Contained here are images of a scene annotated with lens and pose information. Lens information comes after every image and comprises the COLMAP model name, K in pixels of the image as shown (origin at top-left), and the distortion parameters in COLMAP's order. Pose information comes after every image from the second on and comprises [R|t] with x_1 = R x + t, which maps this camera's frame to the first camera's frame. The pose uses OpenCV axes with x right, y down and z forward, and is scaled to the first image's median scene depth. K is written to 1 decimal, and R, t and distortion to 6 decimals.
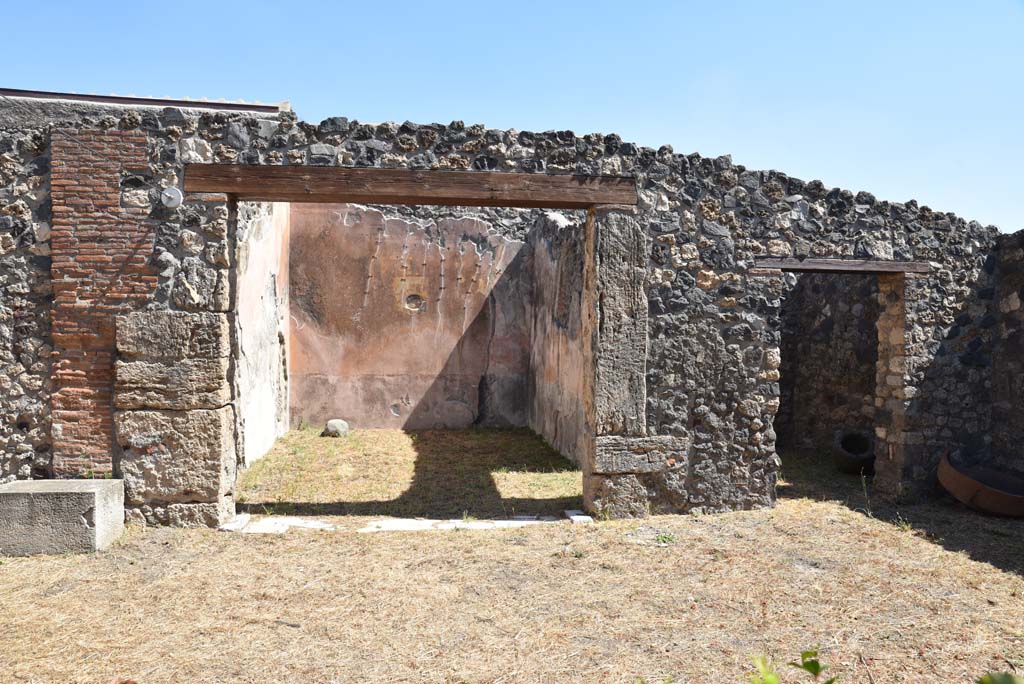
lens RADIAL K [[699.4, 0, 510.9], [0, 699.4, 350.0], [0, 0, 1]] dist [-0.134477, 0.092566]
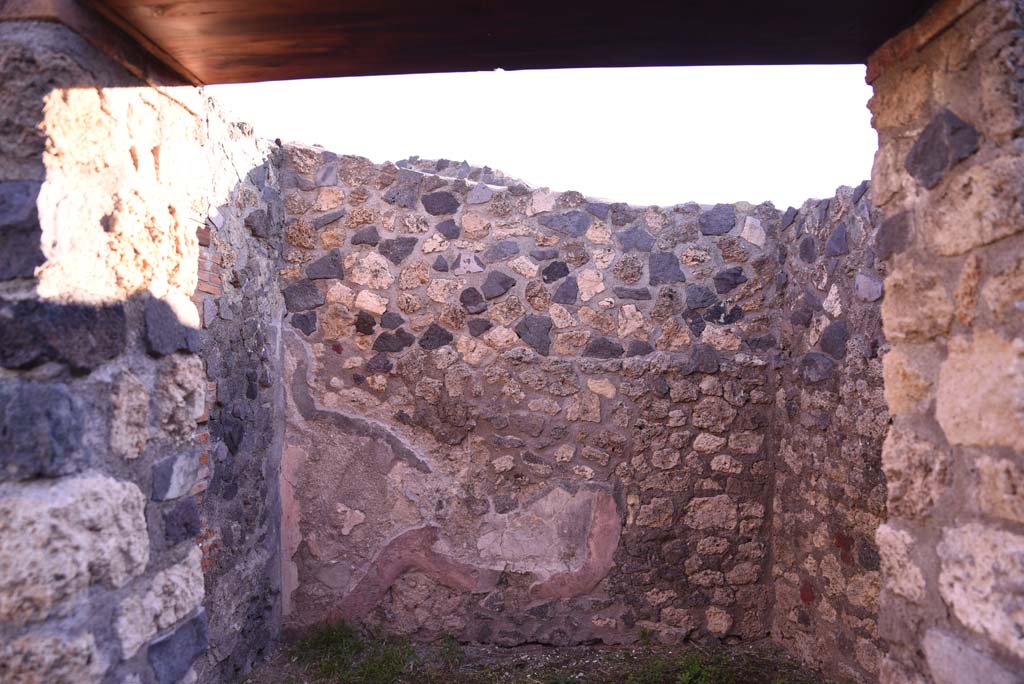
lens RADIAL K [[699.4, 0, 528.8], [0, 699.4, 349.4], [0, 0, 1]] dist [-0.134477, 0.092566]
pose [[0.985150, -0.027527, -0.169477, 0.531447], [0.020399, 0.998838, -0.043663, -0.027677], [0.170482, 0.039557, 0.984567, 0.886344]]
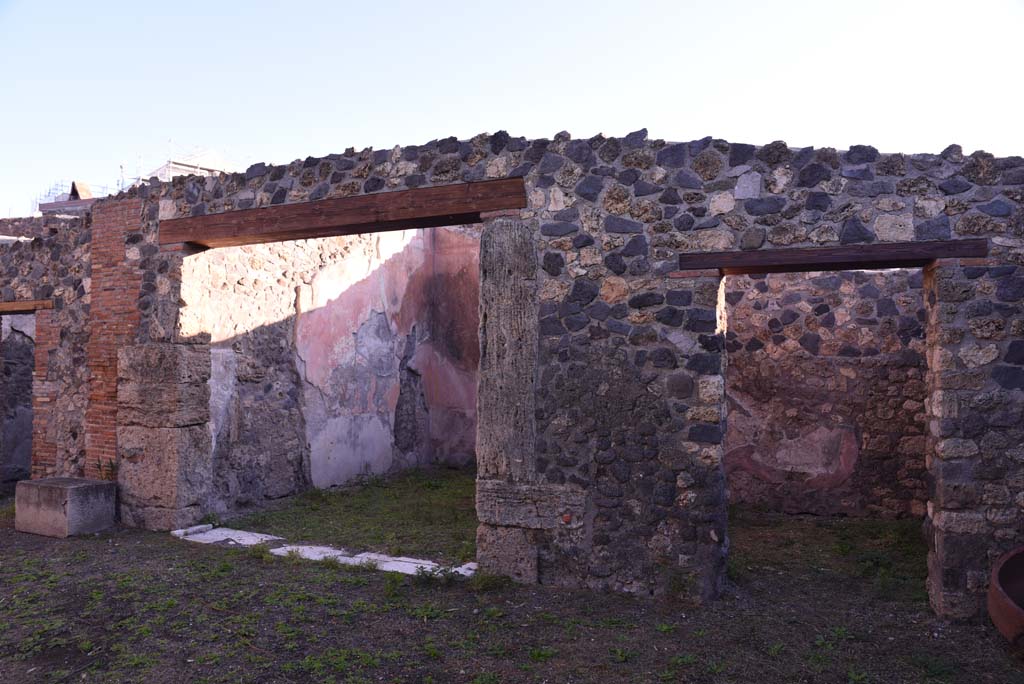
lens RADIAL K [[699.4, 0, 510.1], [0, 699.4, 347.9], [0, 0, 1]] dist [-0.134477, 0.092566]
pose [[0.859454, -0.021244, -0.510771, 0.583259], [-0.010675, 0.998172, -0.059479, 0.012074], [0.511102, 0.056572, 0.857657, 0.266292]]
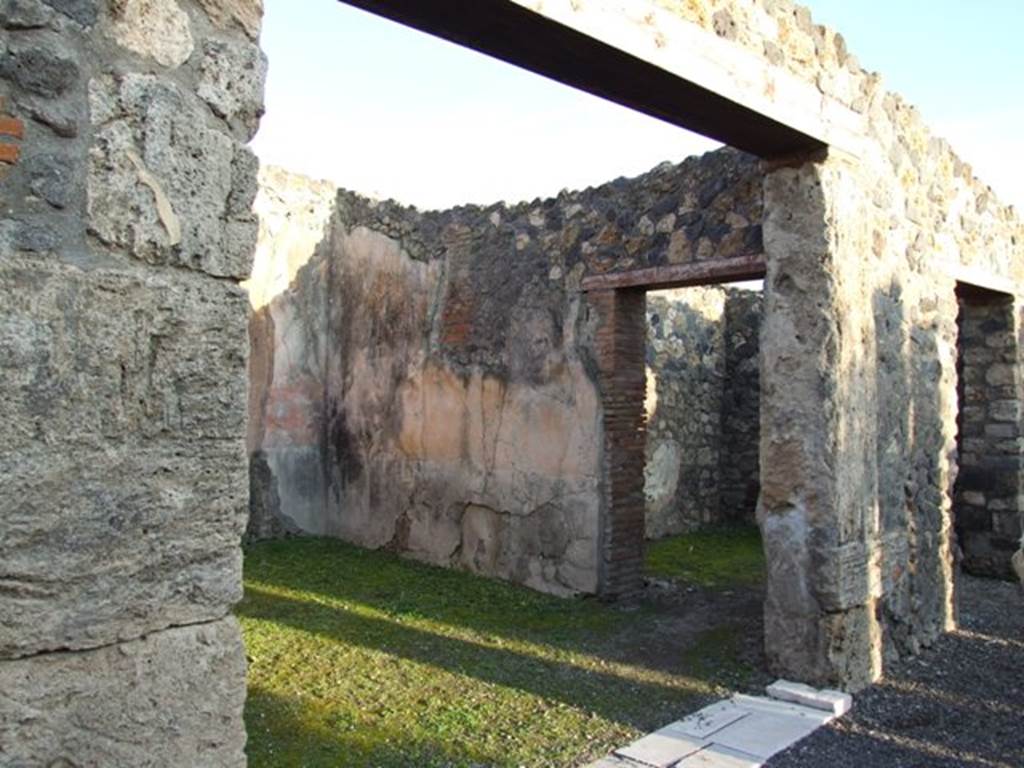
lens RADIAL K [[823.6, 0, 525.6], [0, 823.6, 377.9], [0, 0, 1]] dist [-0.055146, 0.032927]
pose [[0.814824, -0.000452, 0.579709, -0.475441], [0.020122, 0.999419, -0.027504, -0.002563], [-0.579360, 0.034076, 0.814359, 0.579547]]
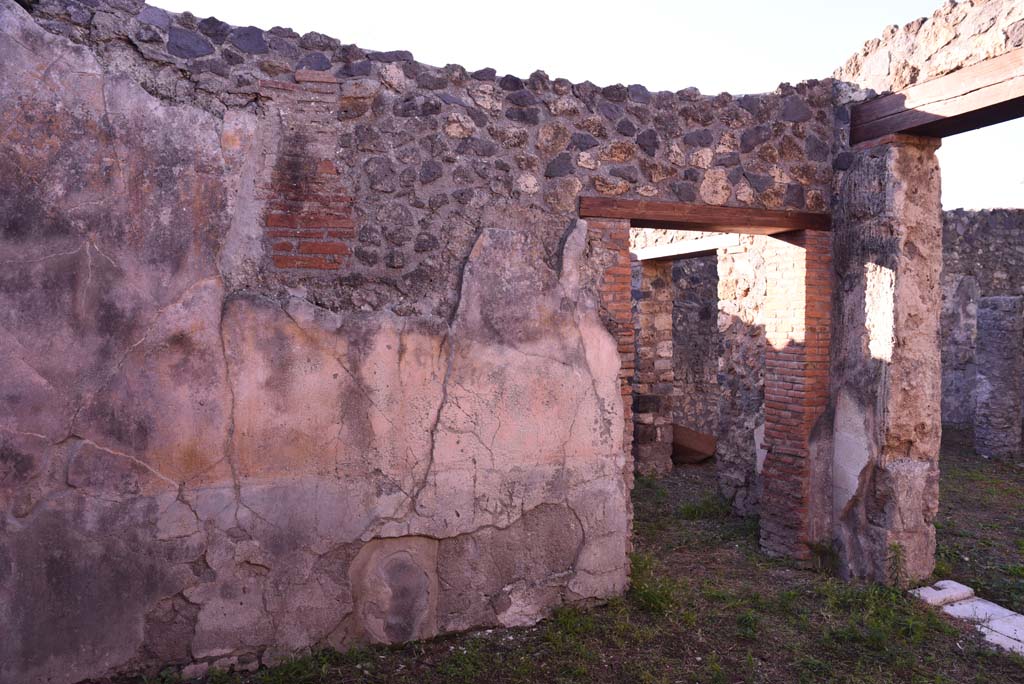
lens RADIAL K [[699.4, 0, 516.1], [0, 699.4, 348.4], [0, 0, 1]] dist [-0.134477, 0.092566]
pose [[-0.188349, -0.050920, 0.980781, -0.460063], [0.028622, 0.997946, 0.057308, -0.049996], [-0.981685, 0.038866, -0.186504, 1.514518]]
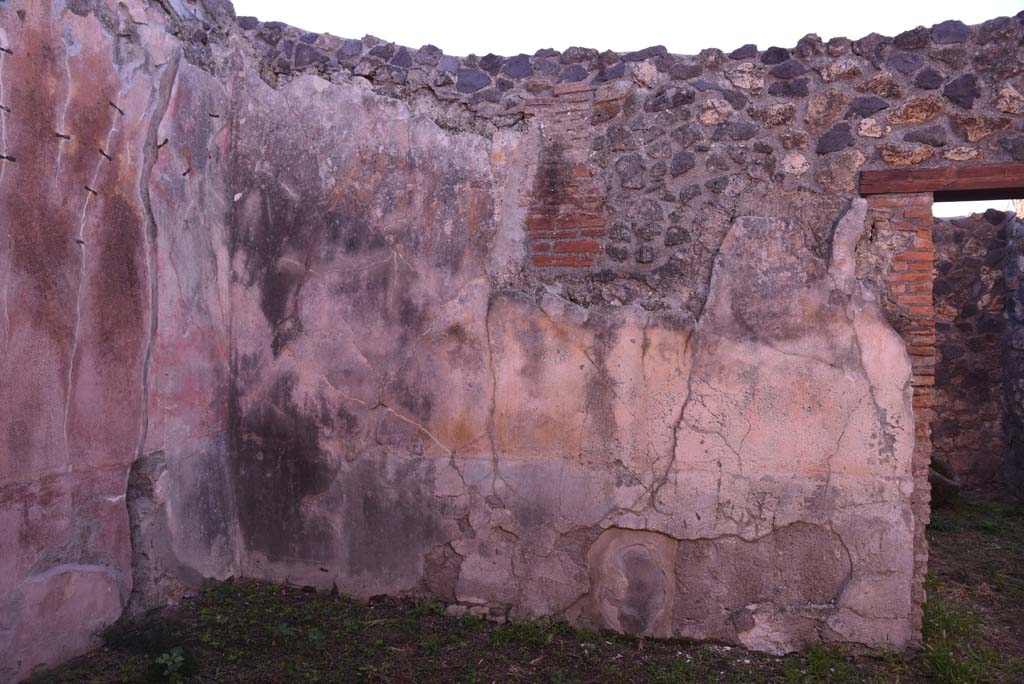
lens RADIAL K [[699.4, 0, 510.7], [0, 699.4, 347.1], [0, 0, 1]] dist [-0.134477, 0.092566]
pose [[0.457983, -0.042313, 0.887953, -0.442389], [0.028804, 0.999048, 0.032750, -0.038548], [-0.888494, 0.010578, 0.458766, 1.338558]]
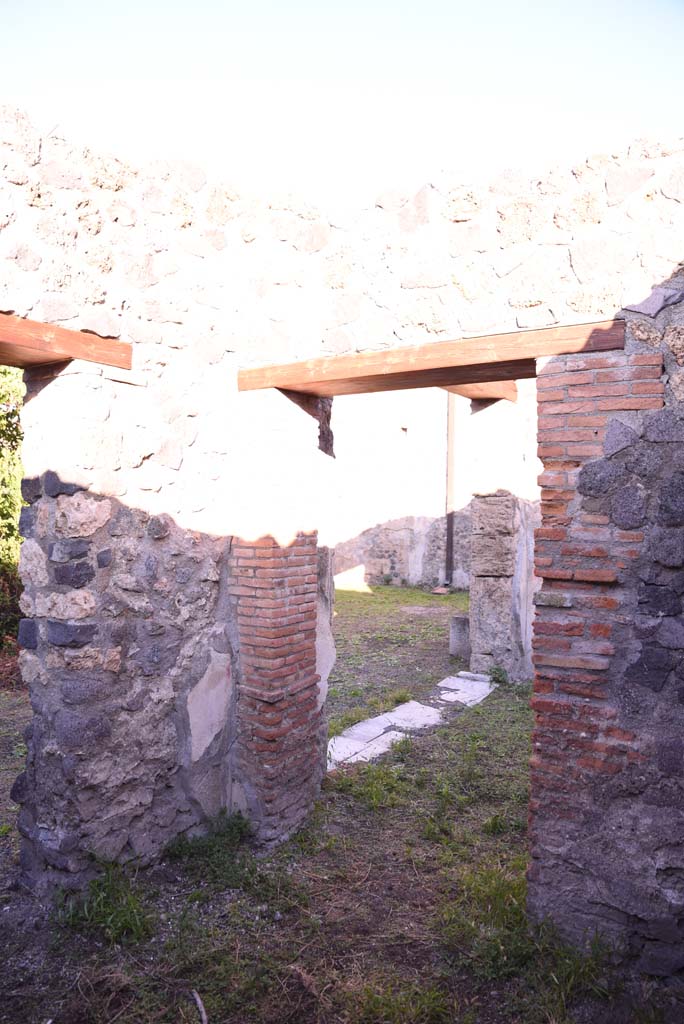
lens RADIAL K [[699.4, 0, 339.1], [0, 699.4, 504.2], [0, 0, 1]] dist [-0.134477, 0.092566]
pose [[-0.669139, -0.018628, -0.742904, 0.594483], [-0.041136, 0.999081, 0.012000, -0.043553], [0.741998, 0.038590, -0.669290, 1.488148]]
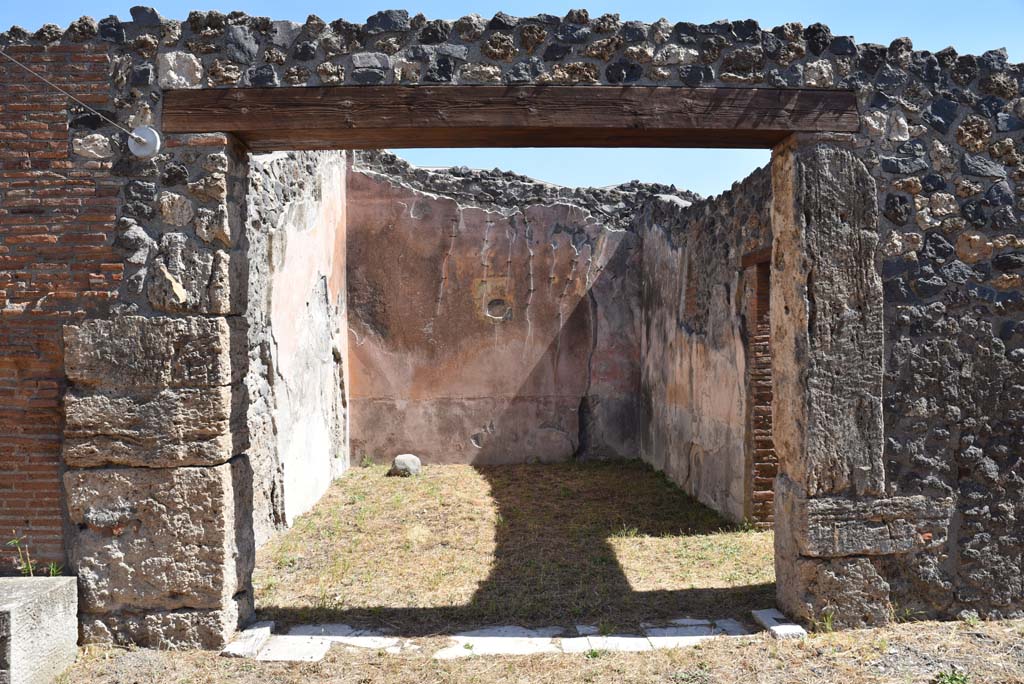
lens RADIAL K [[699.4, 0, 509.7], [0, 699.4, 349.7], [0, 0, 1]] dist [-0.134477, 0.092566]
pose [[0.994455, -0.023444, -0.102517, -0.077621], [0.021255, 0.999523, -0.022391, -0.003033], [0.102993, 0.020088, 0.994479, 0.348096]]
